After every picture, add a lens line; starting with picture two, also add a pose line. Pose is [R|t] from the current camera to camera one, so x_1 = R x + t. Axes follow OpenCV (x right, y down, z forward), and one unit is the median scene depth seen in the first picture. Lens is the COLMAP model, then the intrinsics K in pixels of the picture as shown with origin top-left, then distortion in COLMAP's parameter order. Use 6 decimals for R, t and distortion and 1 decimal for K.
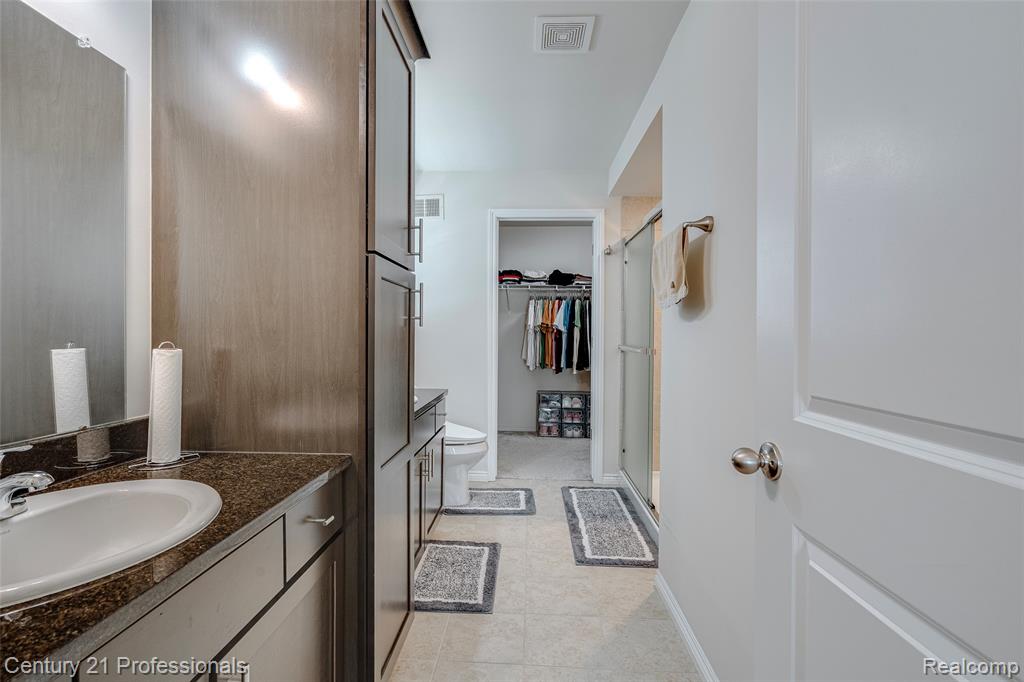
lens RADIAL K [[563.0, 0, 509.3], [0, 563.0, 335.1], [0, 0, 1]] dist [-0.003239, -0.000990]
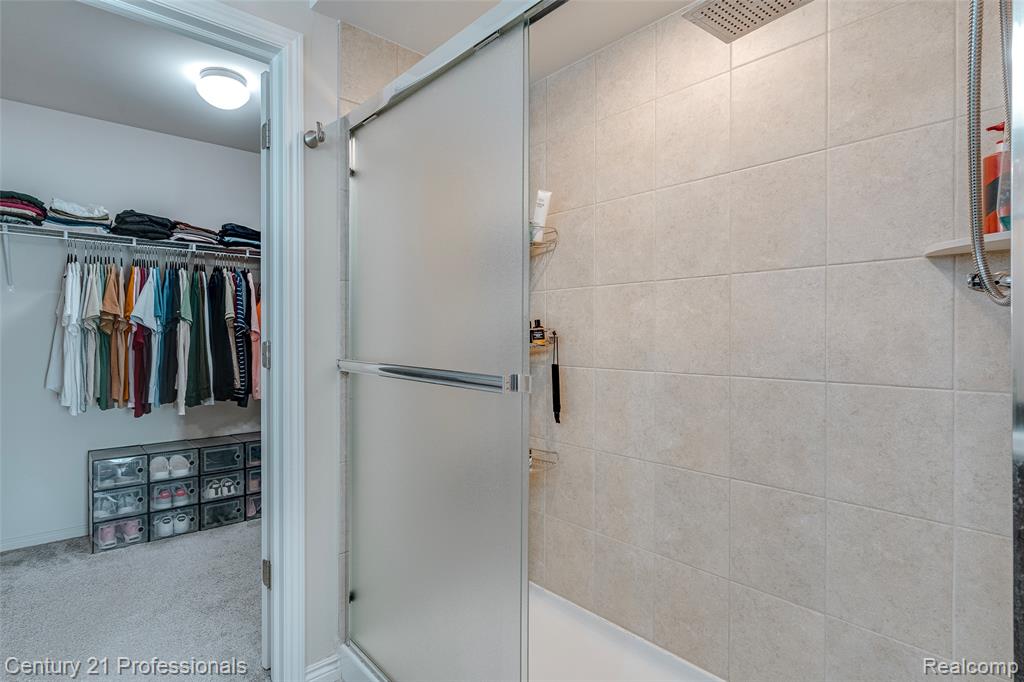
lens RADIAL K [[563.0, 0, 497.8], [0, 563.0, 335.2], [0, 0, 1]] dist [-0.003239, -0.000990]
pose [[0.757852, -0.008668, 0.652369, 0.002955], [0.008522, 0.999958, 0.003387, -0.001099], [-0.652371, 0.002992, 0.757894, 0.427582]]
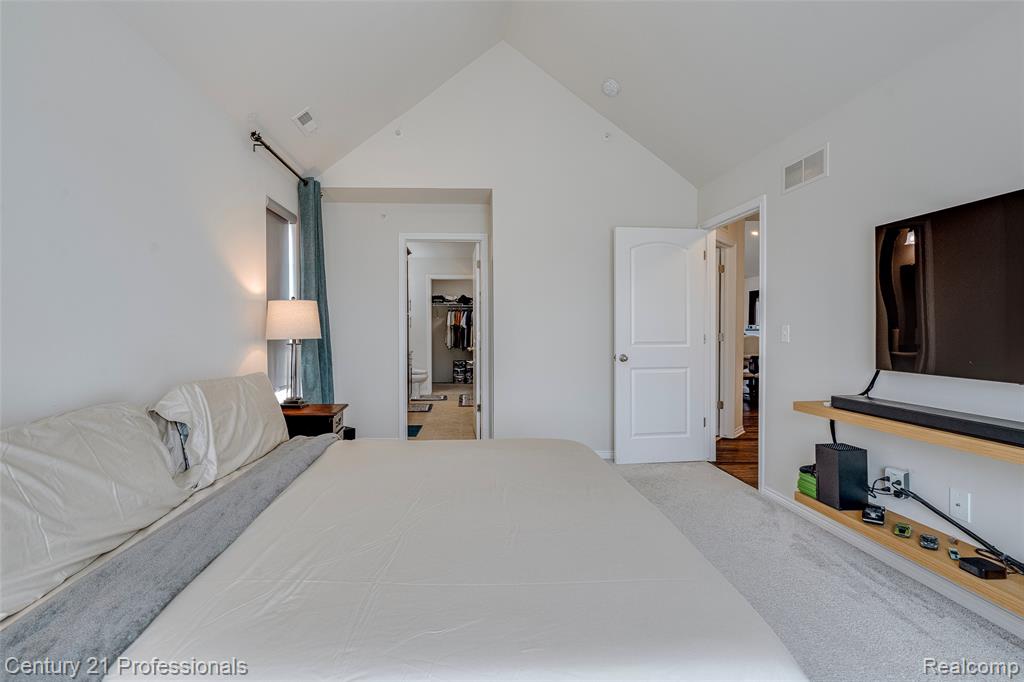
lens RADIAL K [[530.3, 0, 508.3], [0, 530.3, 336.8], [0, 0, 1]] dist [0.002880, 0.000815]
pose [[0.992424, -0.008377, 0.122574, 0.017559], [0.007134, 0.999919, 0.010575, 0.005149], [-0.122653, -0.009621, 0.992403, -0.824571]]
